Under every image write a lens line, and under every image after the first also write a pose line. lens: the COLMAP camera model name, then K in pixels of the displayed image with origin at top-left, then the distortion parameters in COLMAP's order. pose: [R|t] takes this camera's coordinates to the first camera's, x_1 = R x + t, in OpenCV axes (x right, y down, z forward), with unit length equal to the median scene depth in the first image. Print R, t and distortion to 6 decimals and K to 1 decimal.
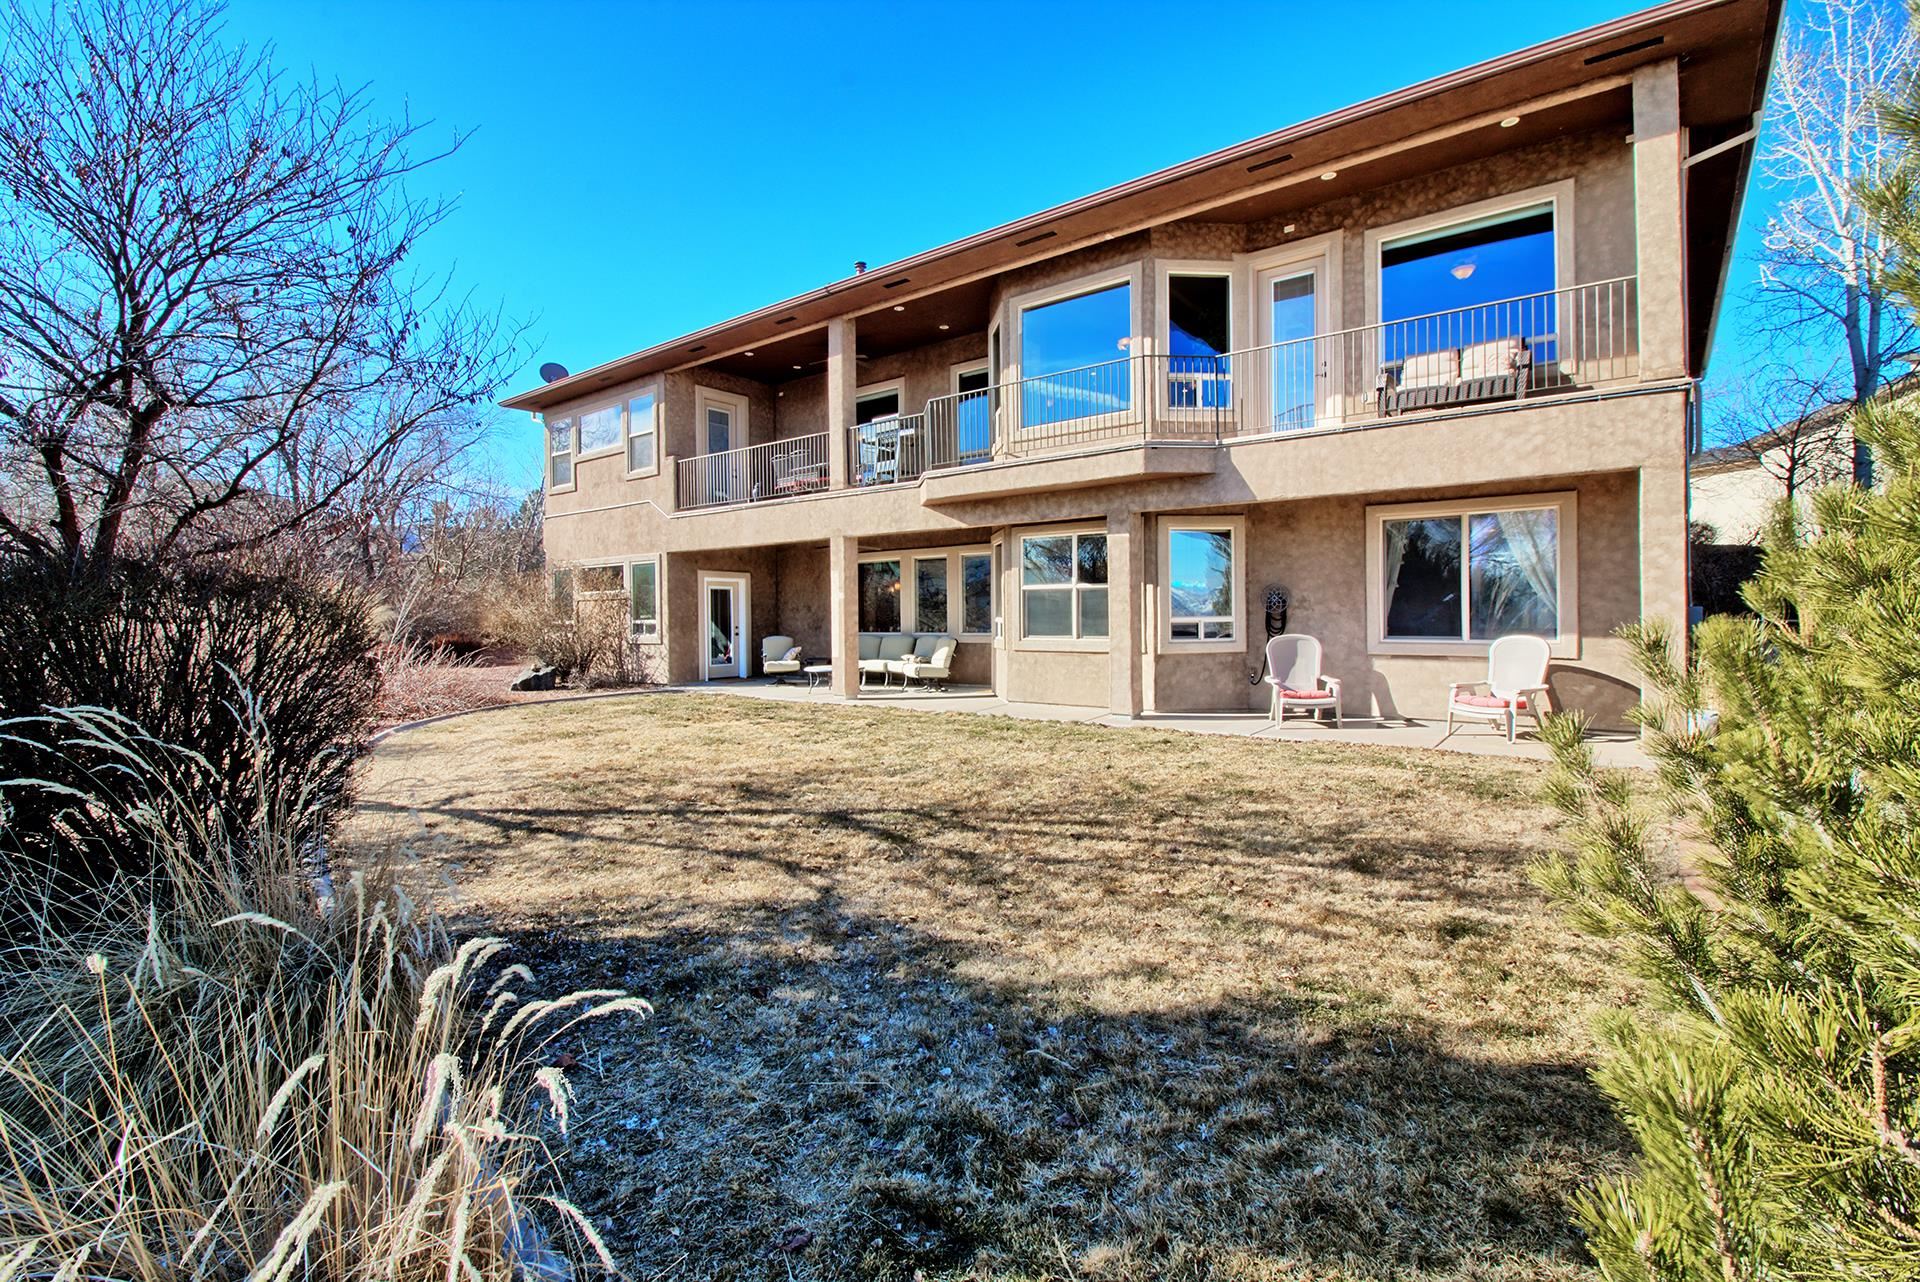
lens RADIAL K [[897.9, 0, 960.0], [0, 897.9, 641.0], [0, 0, 1]] dist [-0.010006, -0.000314]
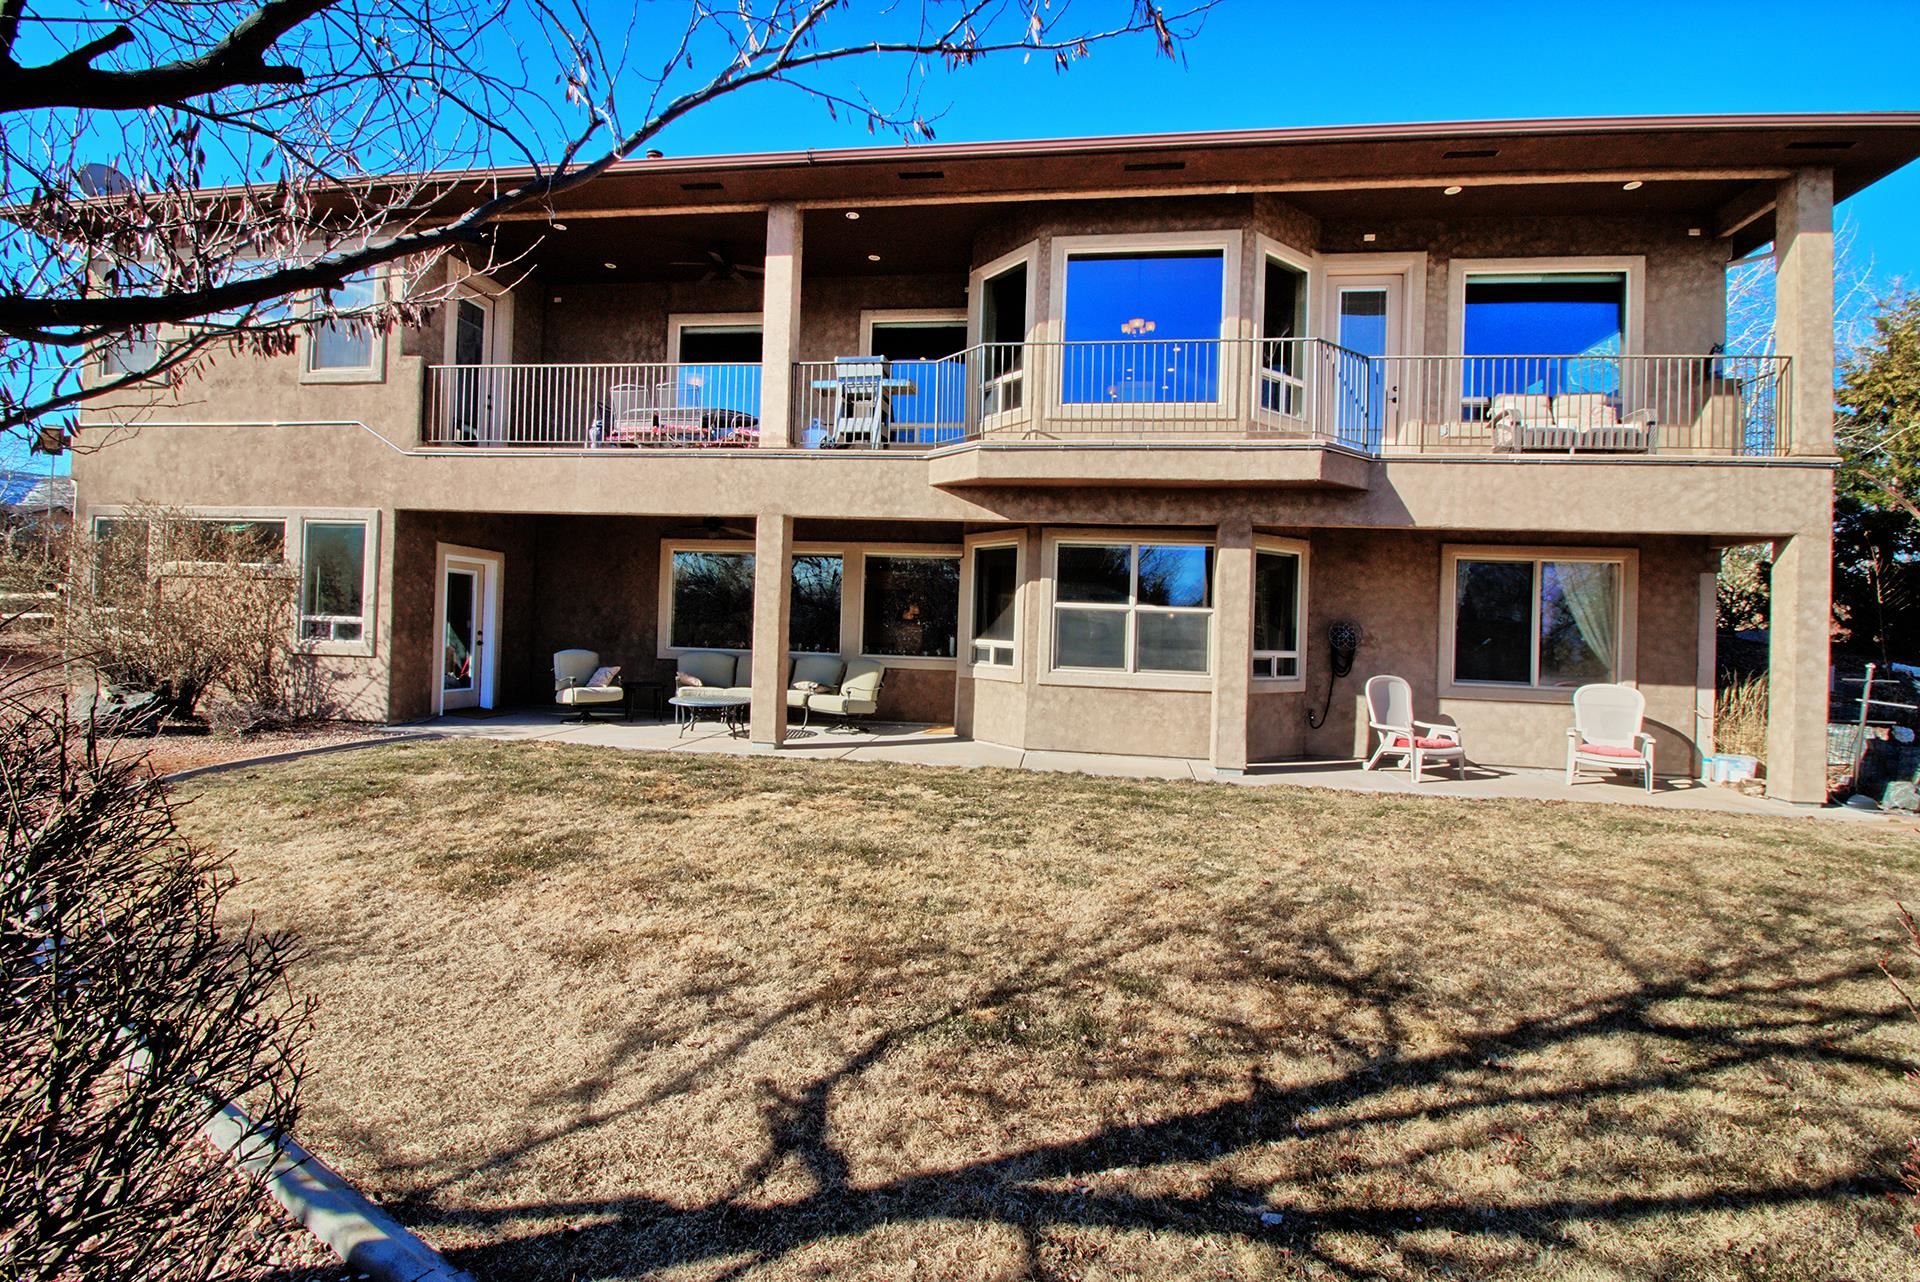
lens RADIAL K [[897.9, 0, 960.0], [0, 897.9, 641.0], [0, 0, 1]] dist [-0.010006, -0.000314]
pose [[0.865008, 0.035182, 0.500523, -0.401728], [-0.029715, 0.999380, -0.018893, -0.010535], [-0.500877, 0.001469, 0.865517, 0.365596]]
